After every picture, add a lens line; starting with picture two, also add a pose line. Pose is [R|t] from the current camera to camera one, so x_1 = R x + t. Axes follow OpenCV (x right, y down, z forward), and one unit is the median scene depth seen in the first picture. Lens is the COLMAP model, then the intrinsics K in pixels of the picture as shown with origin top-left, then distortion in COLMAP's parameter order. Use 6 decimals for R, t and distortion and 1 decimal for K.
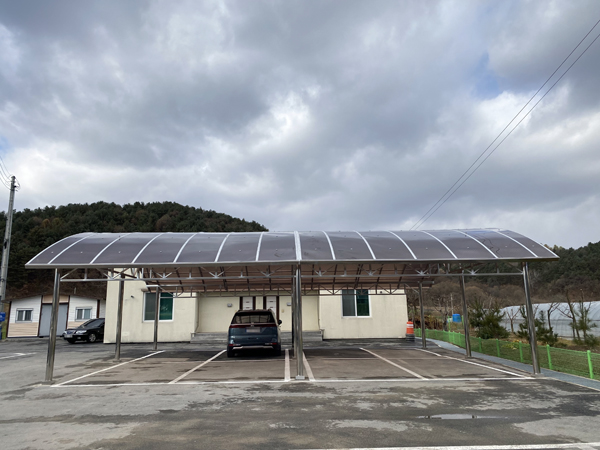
lens RADIAL K [[459.7, 0, 300.0], [0, 459.7, 225.0], [0, 0, 1]] dist [0.003131, -0.002451]
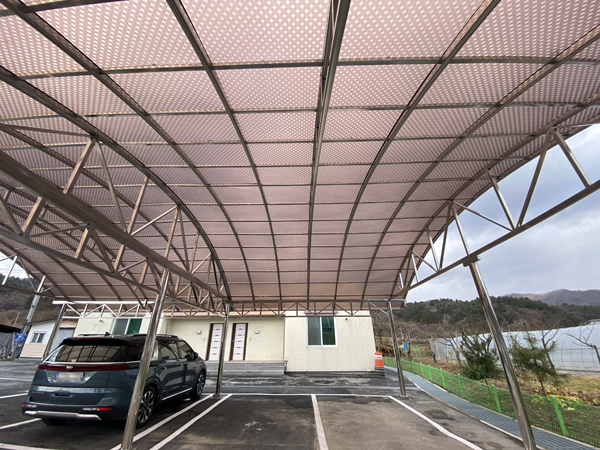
lens RADIAL K [[240.7, 0, 300.0], [0, 240.7, 225.0], [0, 0, 1]] dist [0.007783, -0.016040]
pose [[0.999076, -0.009660, -0.041868, 0.151185], [-0.001315, 0.967071, -0.254505, 0.123326], [0.042948, 0.254325, 0.966165, 0.664502]]
